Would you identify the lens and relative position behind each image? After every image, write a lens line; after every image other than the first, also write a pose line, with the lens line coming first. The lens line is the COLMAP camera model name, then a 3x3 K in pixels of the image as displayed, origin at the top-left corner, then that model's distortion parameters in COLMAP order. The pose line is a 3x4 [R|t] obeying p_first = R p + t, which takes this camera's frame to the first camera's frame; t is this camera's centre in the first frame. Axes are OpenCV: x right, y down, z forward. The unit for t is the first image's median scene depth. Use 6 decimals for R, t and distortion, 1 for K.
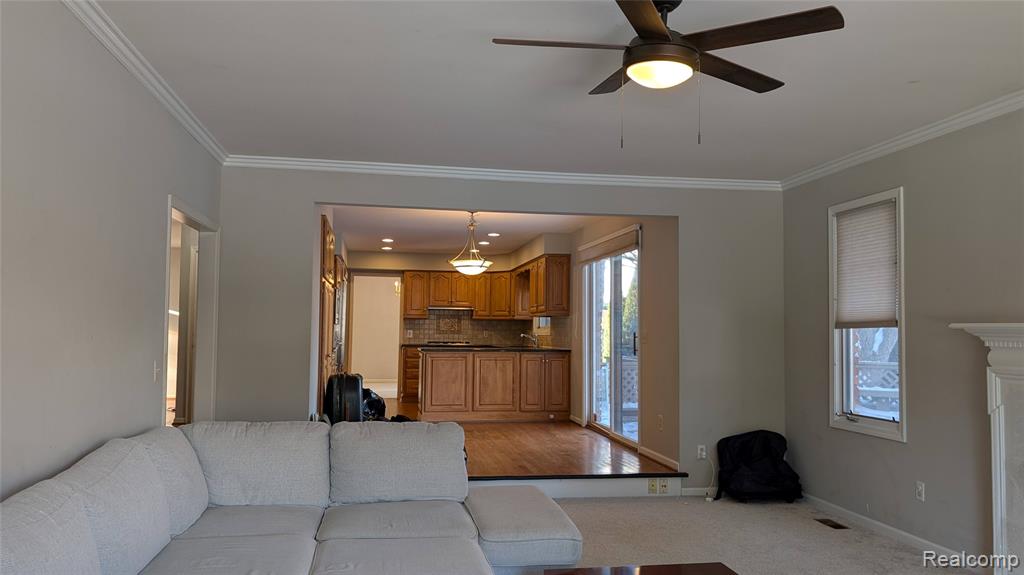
lens RADIAL K [[751.2, 0, 505.5], [0, 751.2, 285.7], [0, 0, 1]] dist [0.038528, -0.046145]
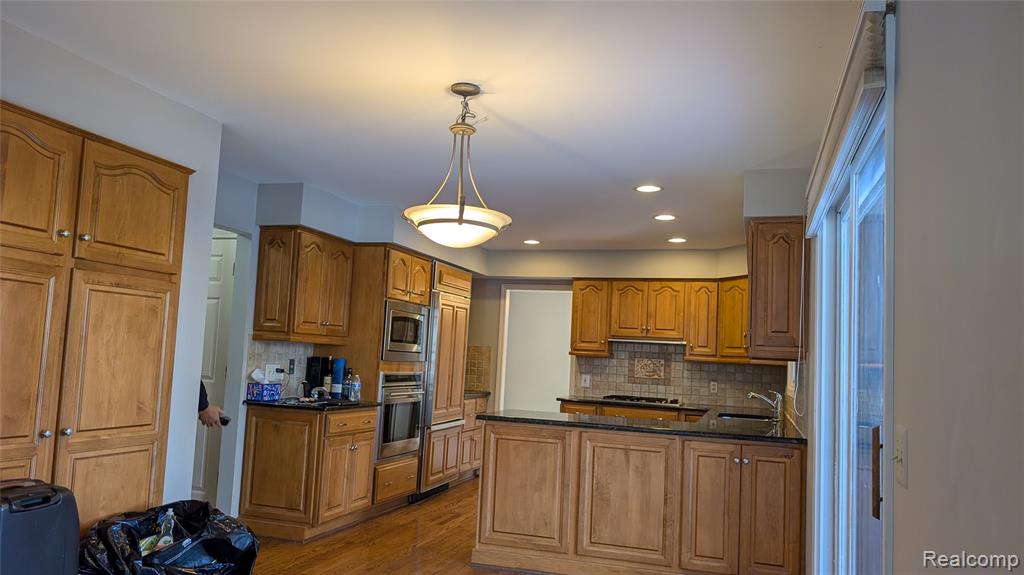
lens RADIAL K [[751.2, 0, 504.8], [0, 751.2, 299.4], [0, 0, 1]] dist [0.038528, -0.046145]
pose [[0.886691, -0.005343, -0.462332, 0.135947], [-0.009967, 0.999480, -0.030666, 0.021465], [0.462255, 0.031800, 0.886177, 0.550117]]
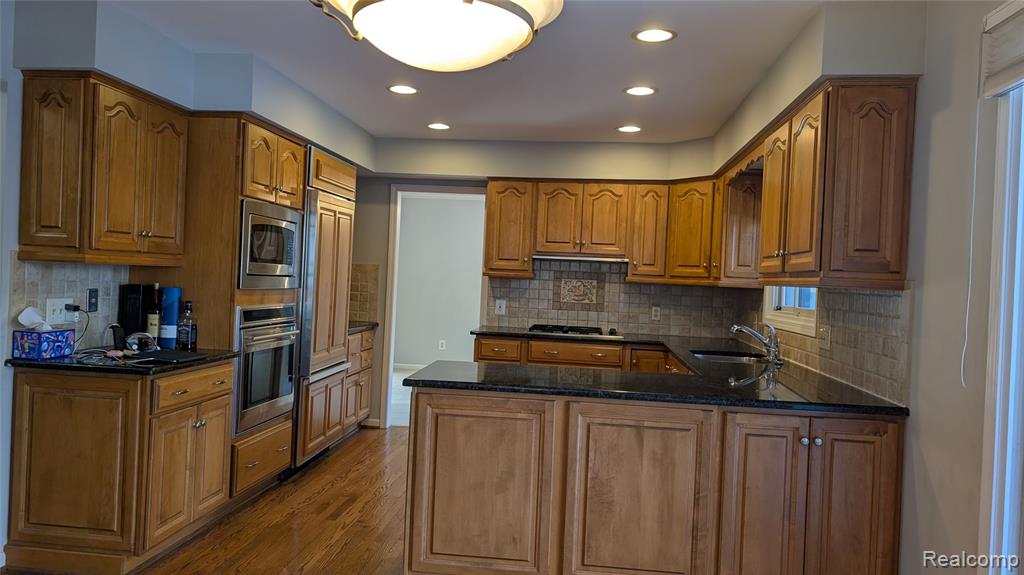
lens RADIAL K [[751.2, 0, 501.3], [0, 751.2, 287.8], [0, 0, 1]] dist [0.038528, -0.046145]
pose [[0.959780, 0.033598, -0.278737, 0.016939], [-0.014845, 0.997498, 0.069118, 0.021610], [0.280362, -0.062200, 0.957877, 0.692513]]
